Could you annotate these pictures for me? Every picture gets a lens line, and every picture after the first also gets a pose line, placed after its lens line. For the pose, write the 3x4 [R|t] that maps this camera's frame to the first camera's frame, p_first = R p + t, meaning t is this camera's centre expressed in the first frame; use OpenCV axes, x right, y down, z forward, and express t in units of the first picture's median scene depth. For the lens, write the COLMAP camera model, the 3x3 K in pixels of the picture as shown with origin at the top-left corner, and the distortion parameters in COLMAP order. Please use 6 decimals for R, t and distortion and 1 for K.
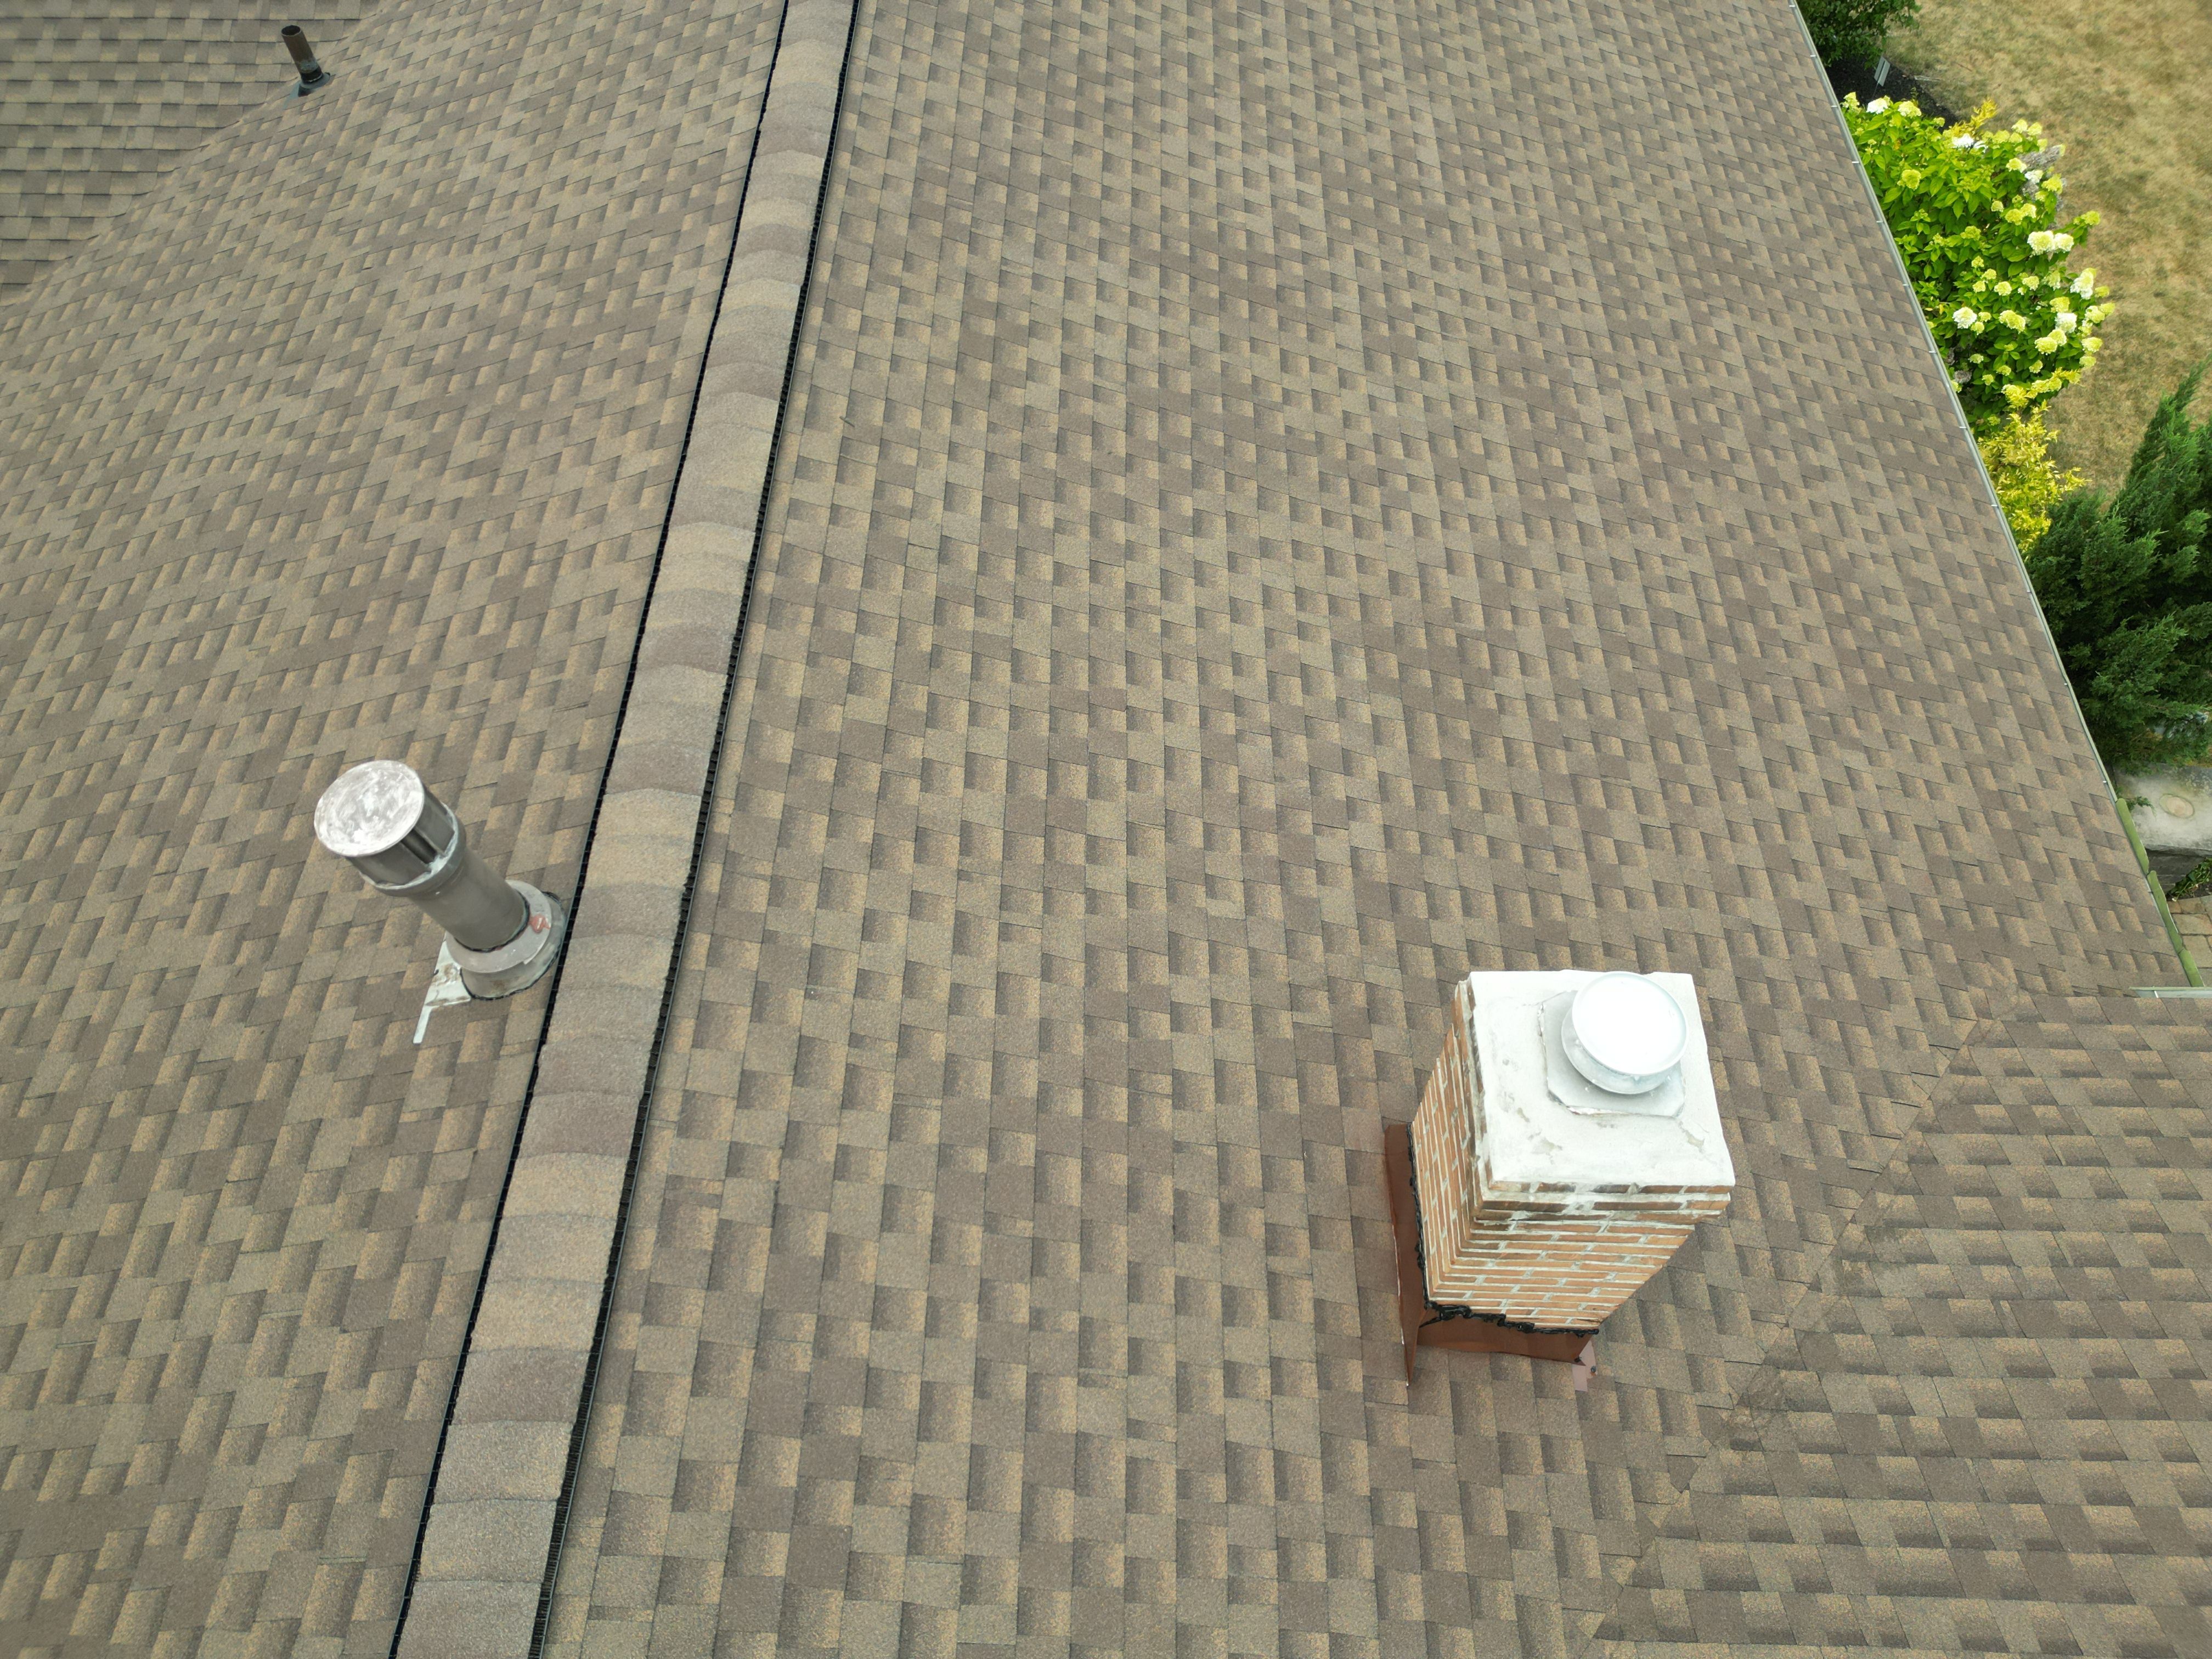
lens RADIAL K [[1542.6, 0, 1111.5], [0, 1542.6, 829.3], [0, 0, 1]] dist [0.077050, -0.075973]
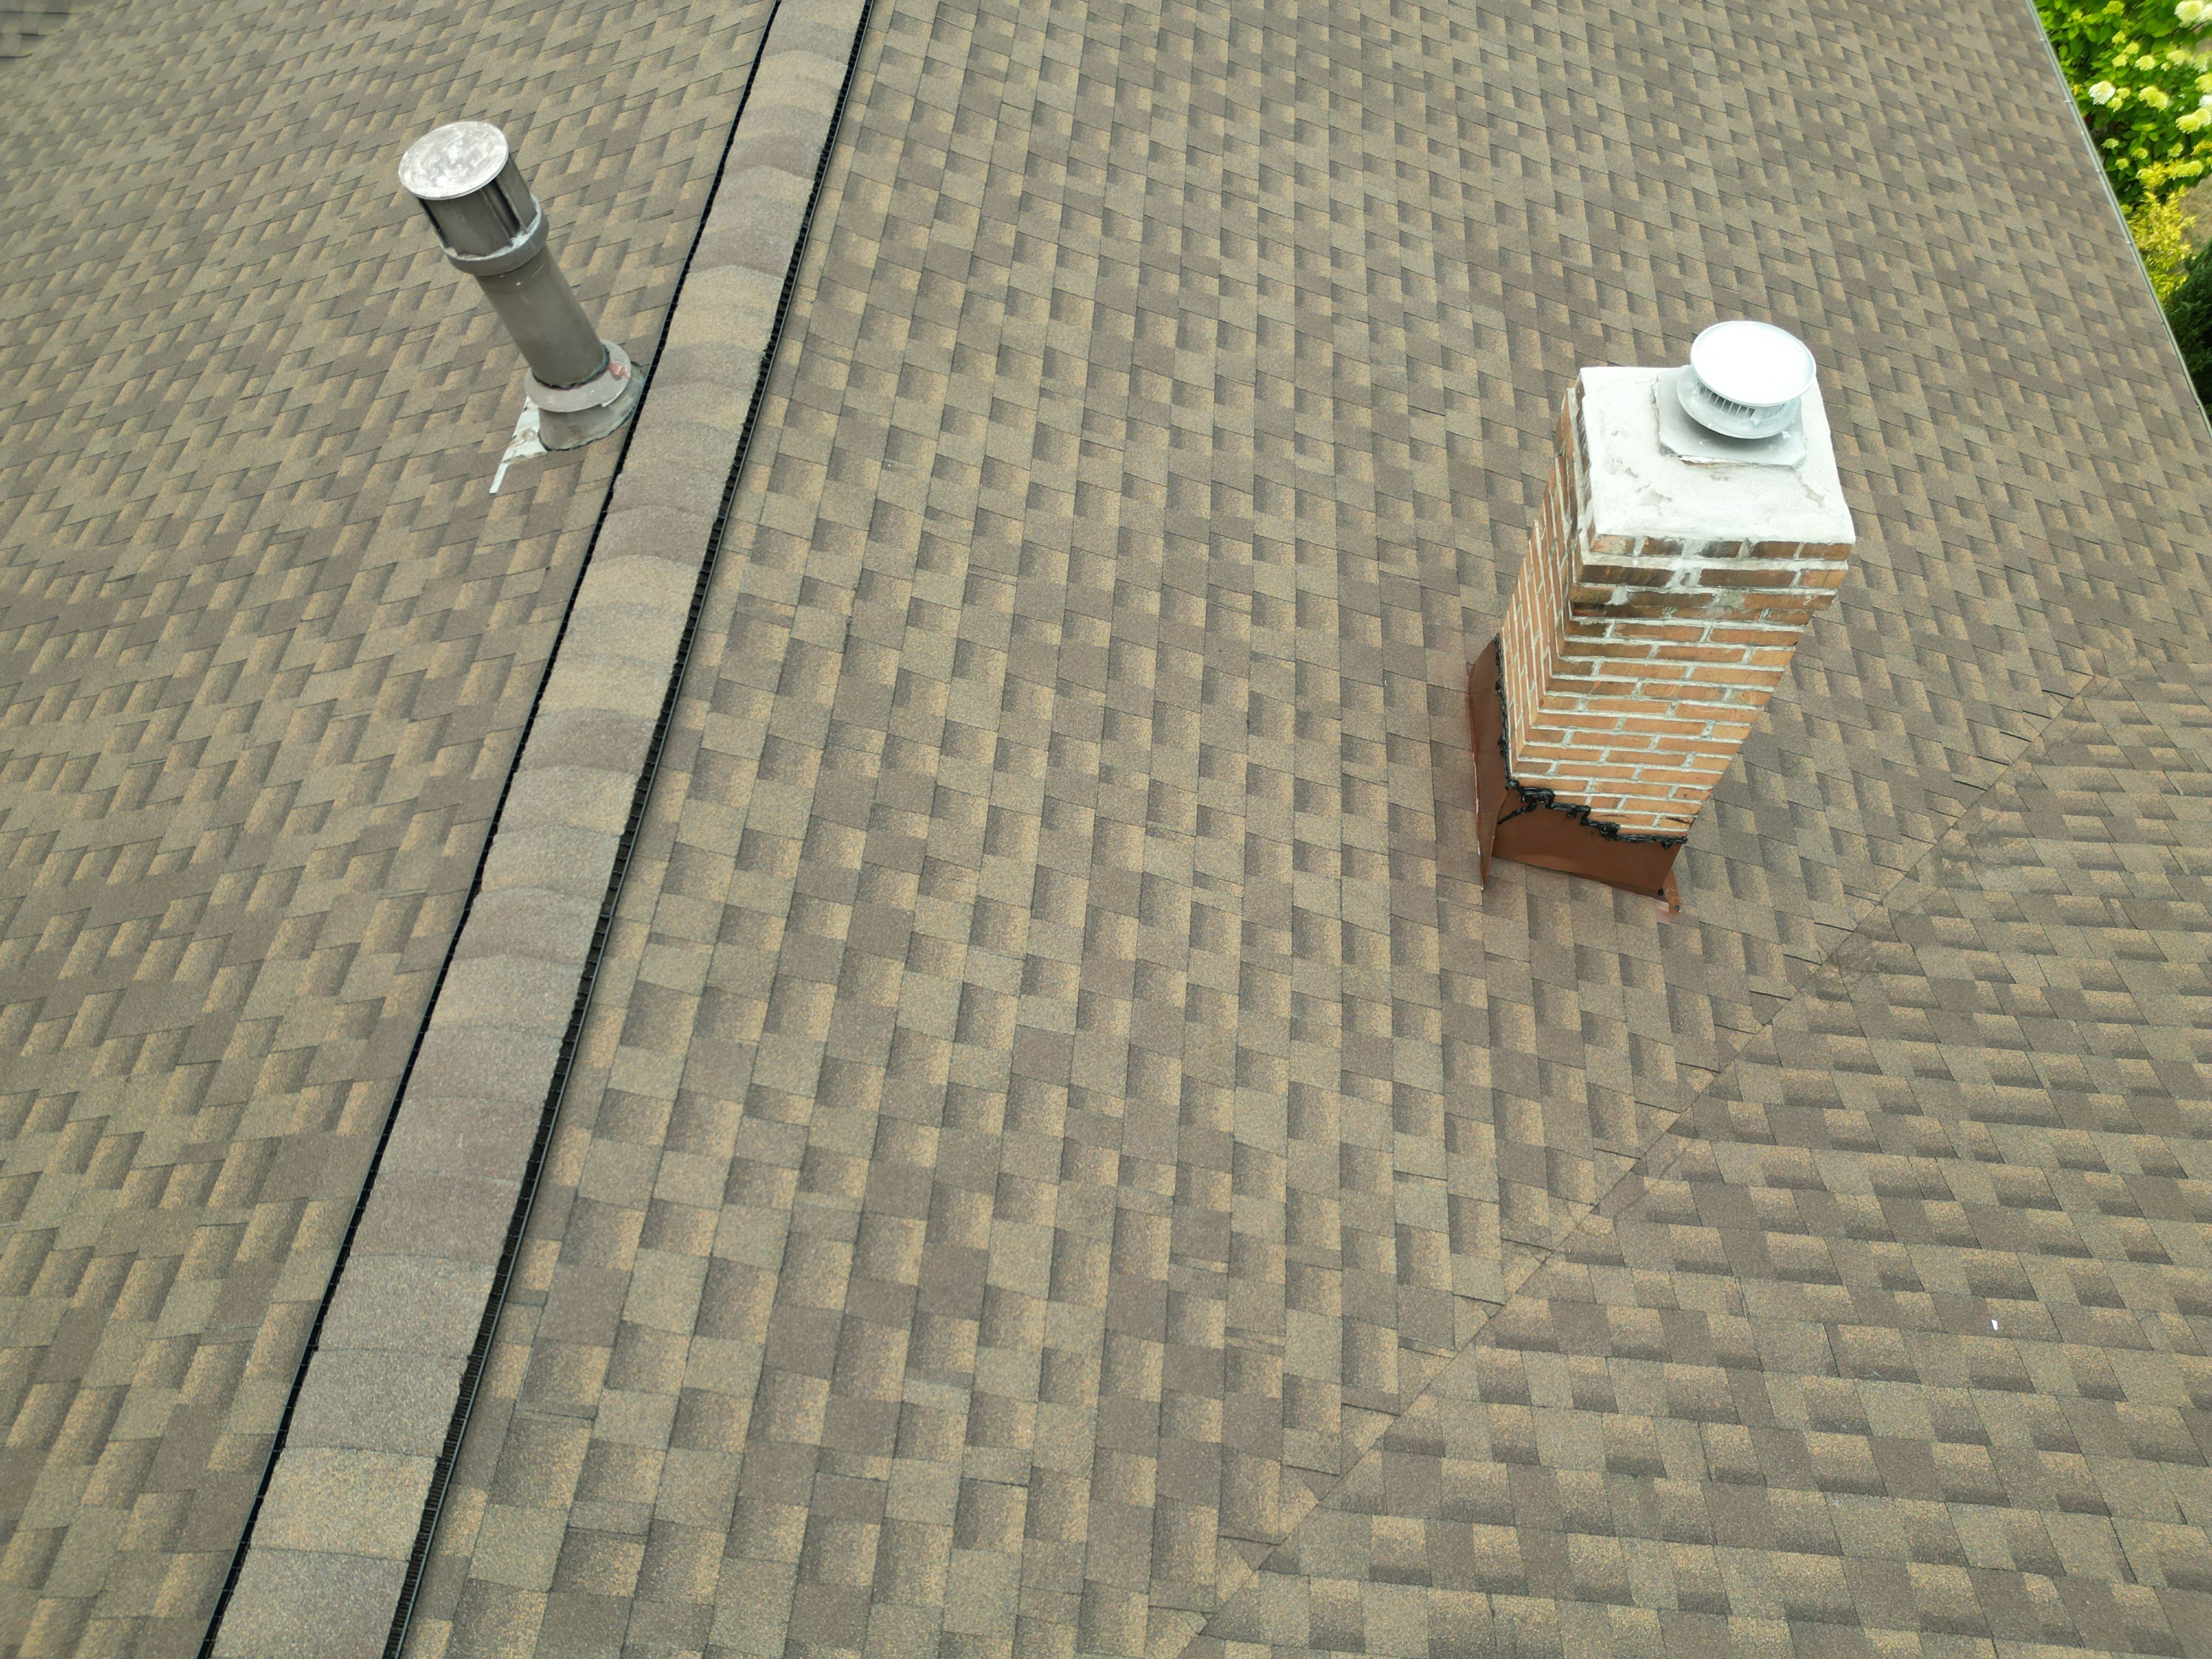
lens RADIAL K [[1542.6, 0, 1111.5], [0, 1542.6, 829.3], [0, 0, 1]] dist [0.077050, -0.075973]
pose [[0.998210, 0.044204, -0.040296, -0.003503], [-0.043976, 0.999011, 0.006524, 0.302998], [0.040544, -0.004740, 0.999166, 0.024246]]
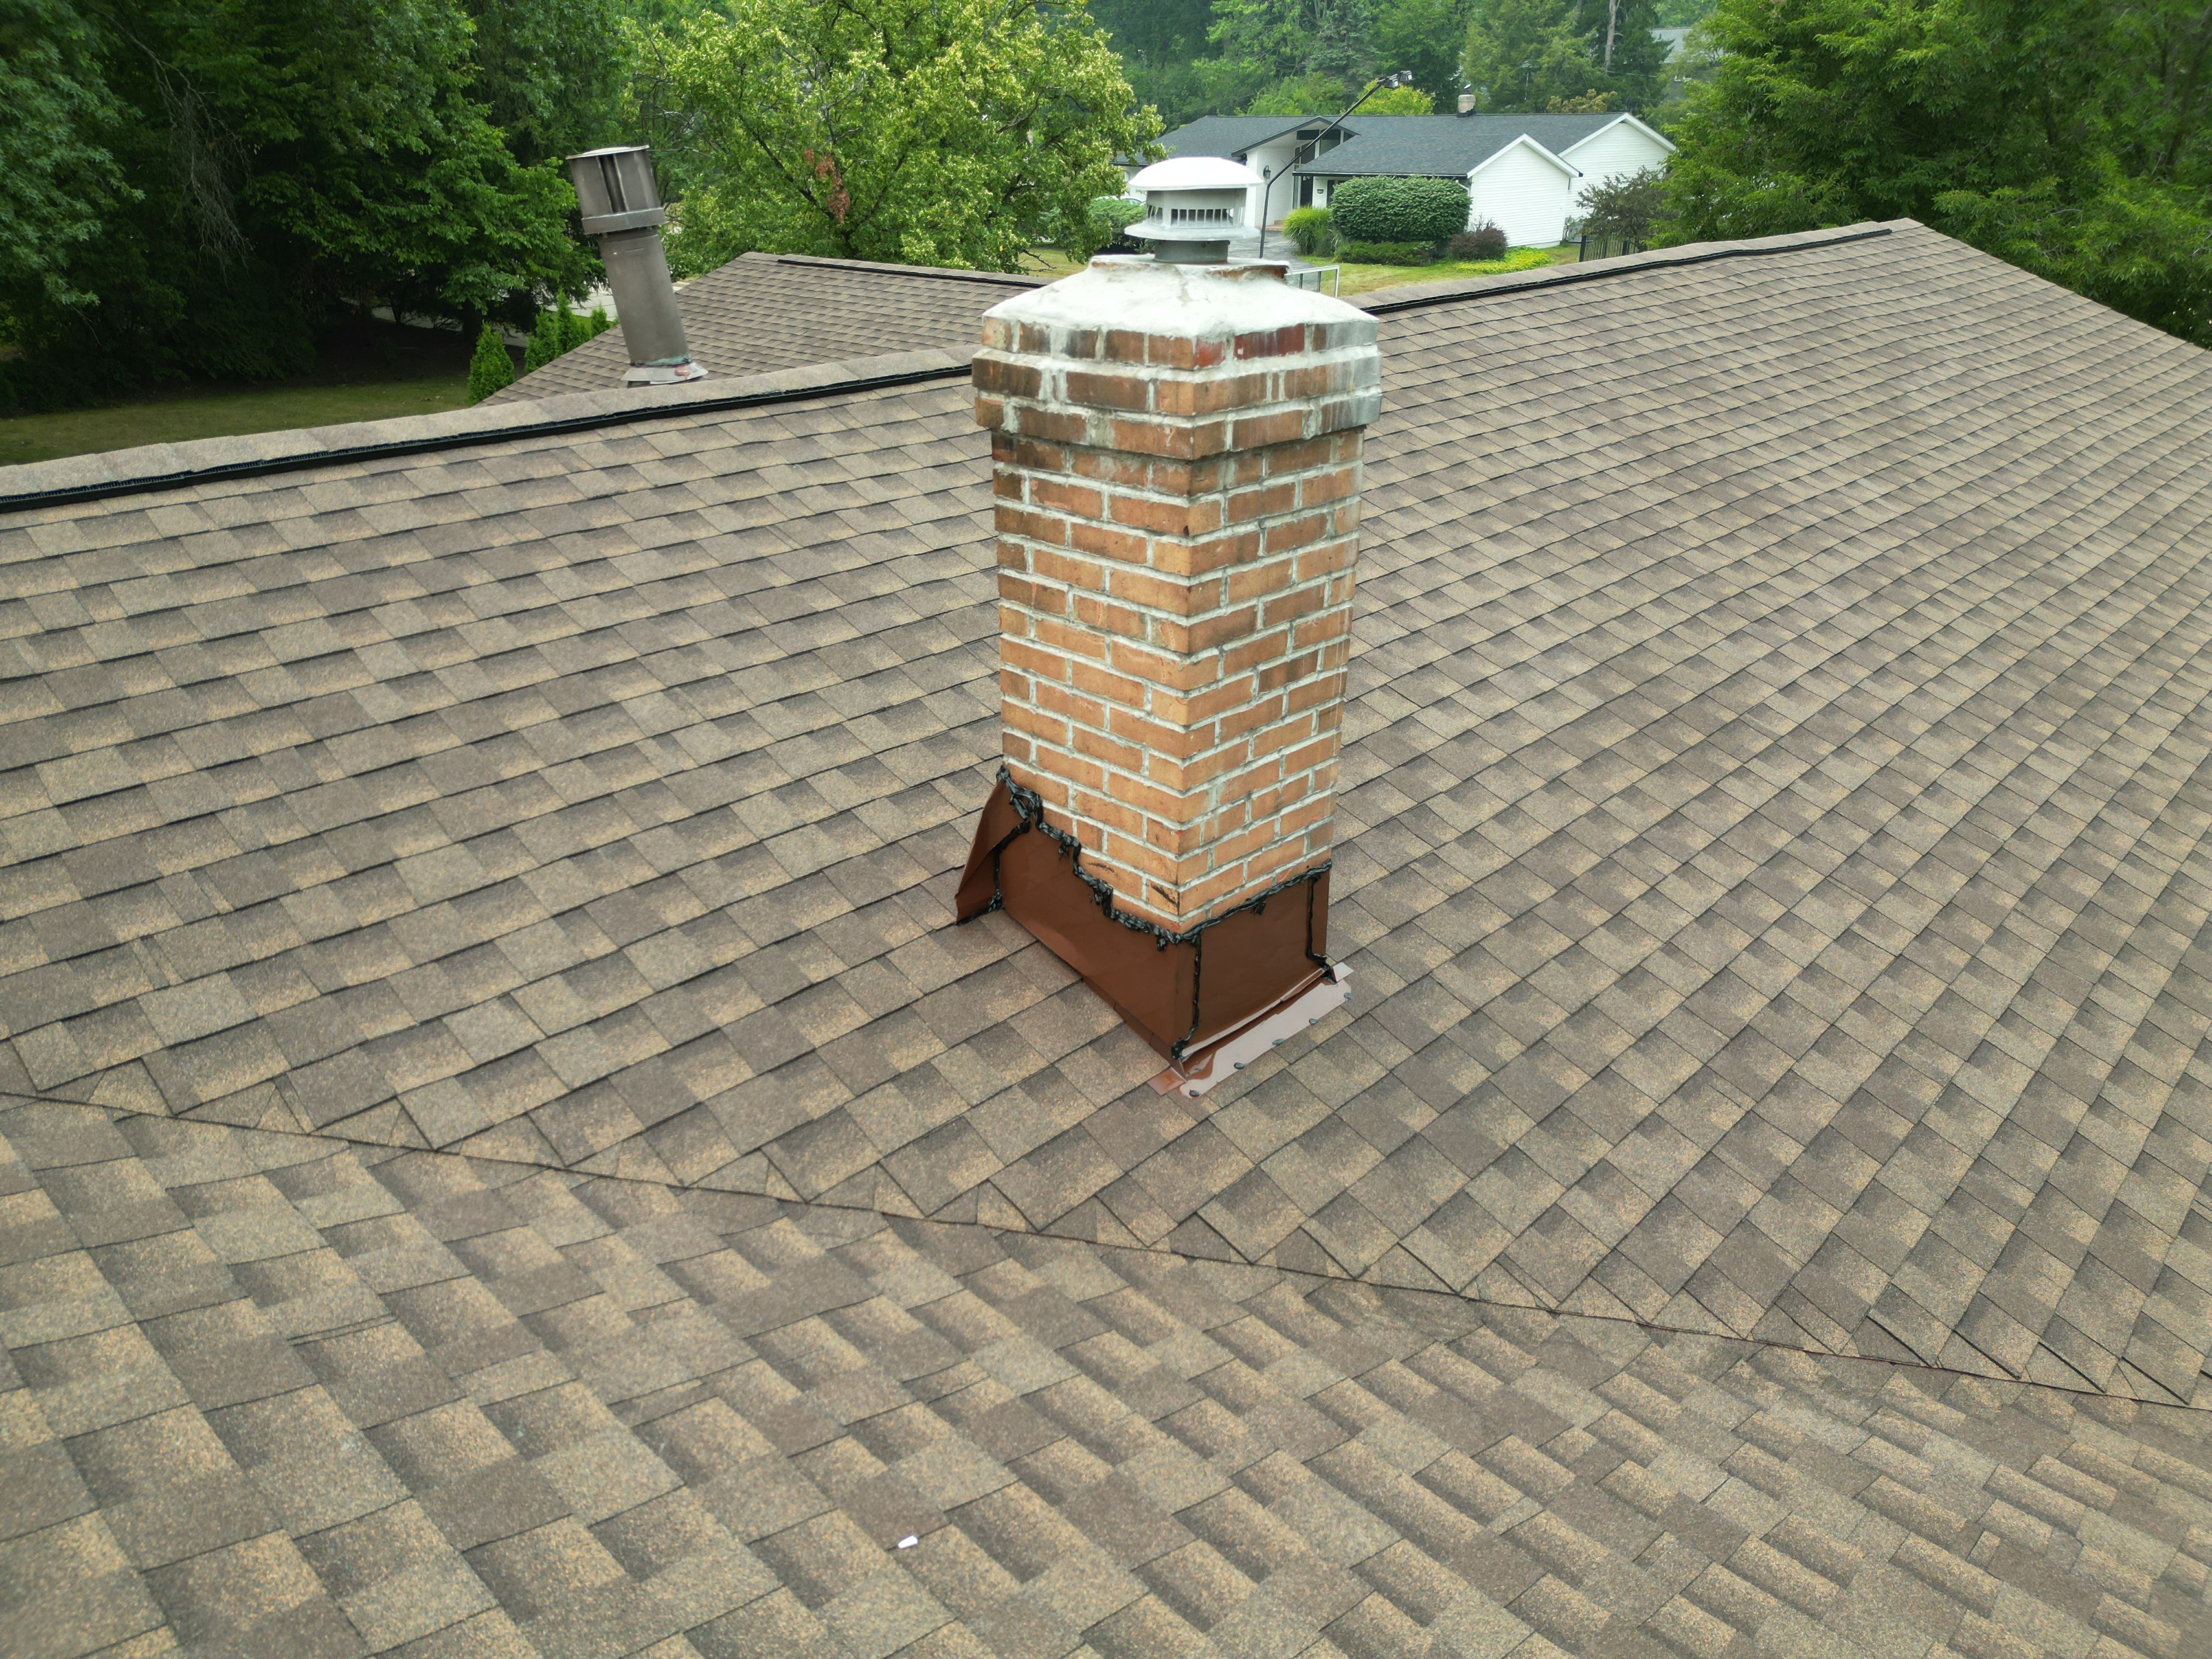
lens RADIAL K [[1542.6, 0, 1111.5], [0, 1542.6, 829.3], [0, 0, 1]] dist [0.077050, -0.075973]
pose [[0.740983, 0.283468, -0.608761, 0.655533], [-0.561932, 0.758077, -0.330986, 0.497703], [0.367664, 0.587338, 0.721012, 0.424174]]
